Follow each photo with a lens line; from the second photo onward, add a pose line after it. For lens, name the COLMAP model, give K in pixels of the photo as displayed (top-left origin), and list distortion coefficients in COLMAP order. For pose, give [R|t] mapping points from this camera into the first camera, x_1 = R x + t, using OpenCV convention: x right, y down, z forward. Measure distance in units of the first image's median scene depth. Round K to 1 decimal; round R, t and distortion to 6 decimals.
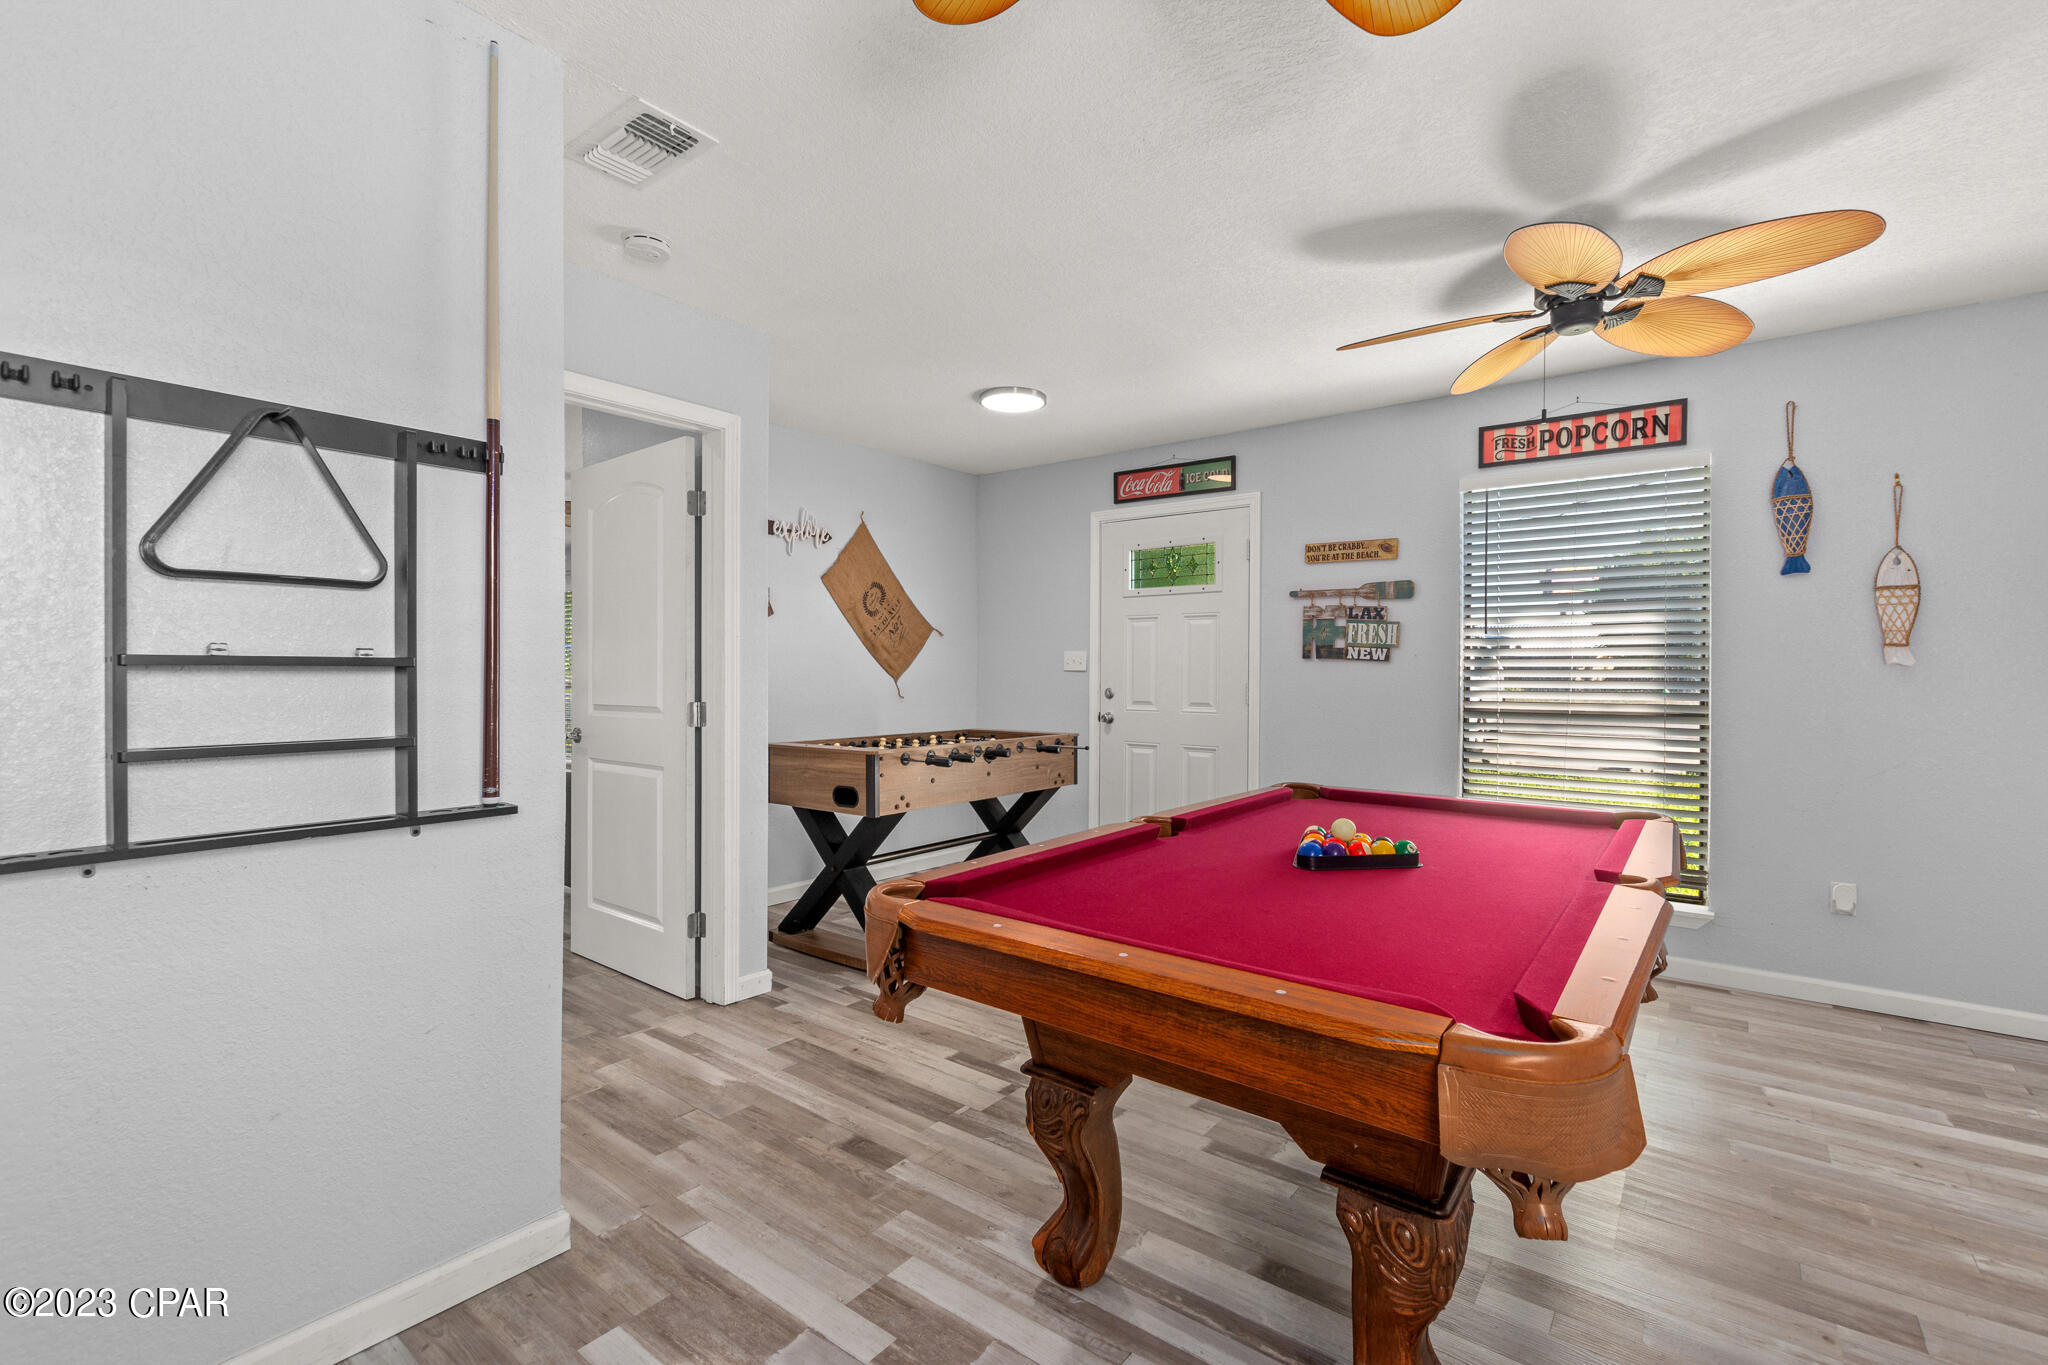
lens RADIAL K [[907.7, 0, 1019.9], [0, 907.7, 676.9], [0, 0, 1]] dist [0.001233, -0.000042]
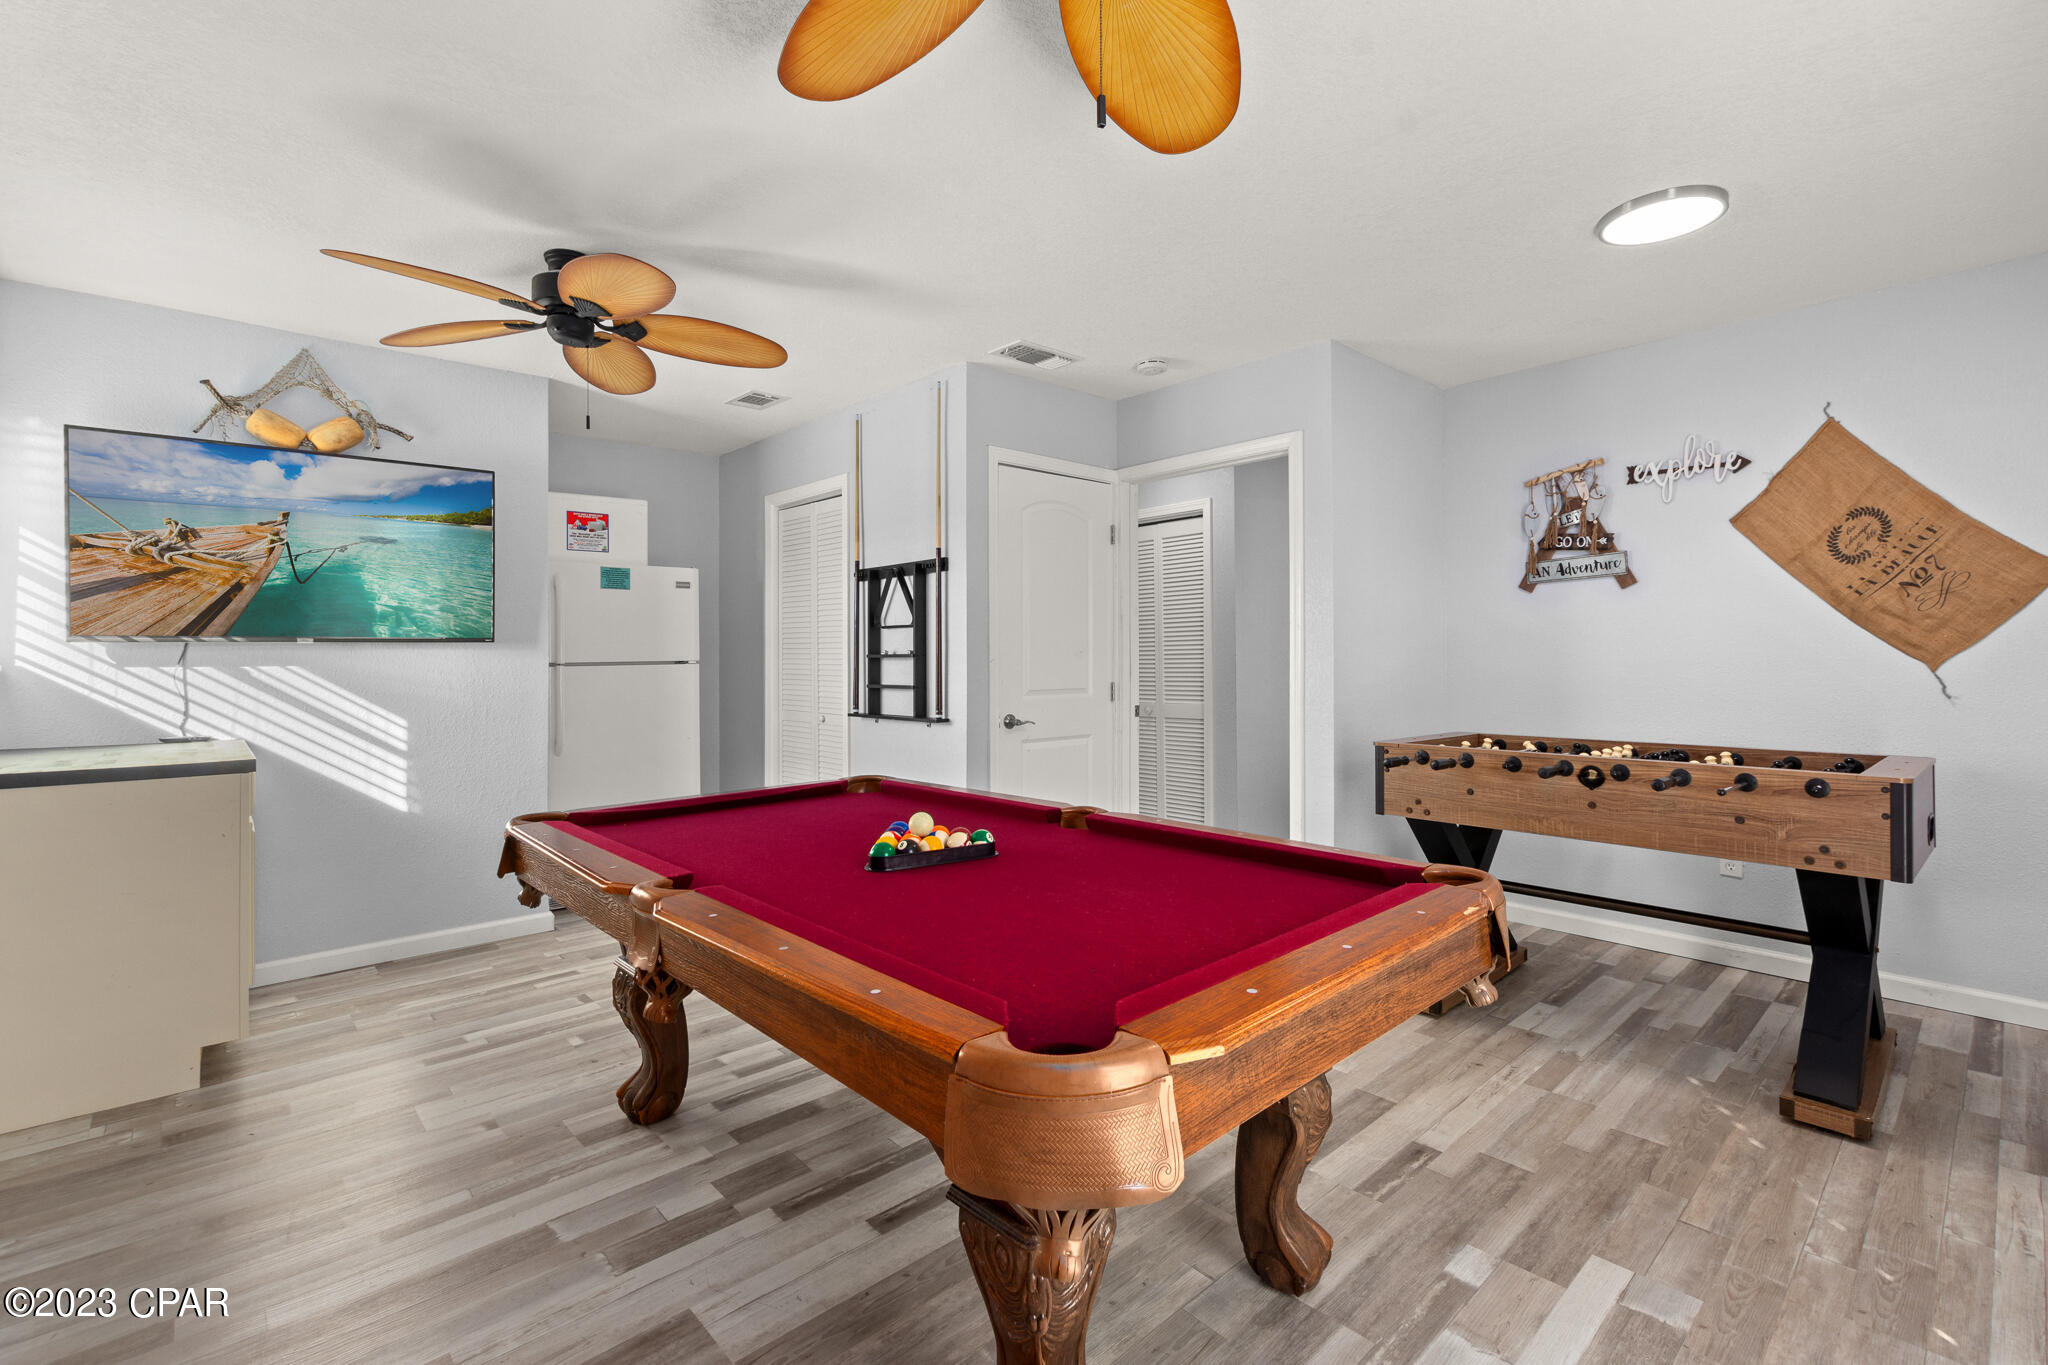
lens RADIAL K [[907.7, 0, 1019.9], [0, 907.7, 676.9], [0, 0, 1]] dist [0.001233, -0.000042]
pose [[-0.168660, 0.021305, -0.985444, 0.593276], [0.002488, 0.999772, 0.021189, -0.003628], [0.985671, 0.001122, -0.168674, 0.577960]]
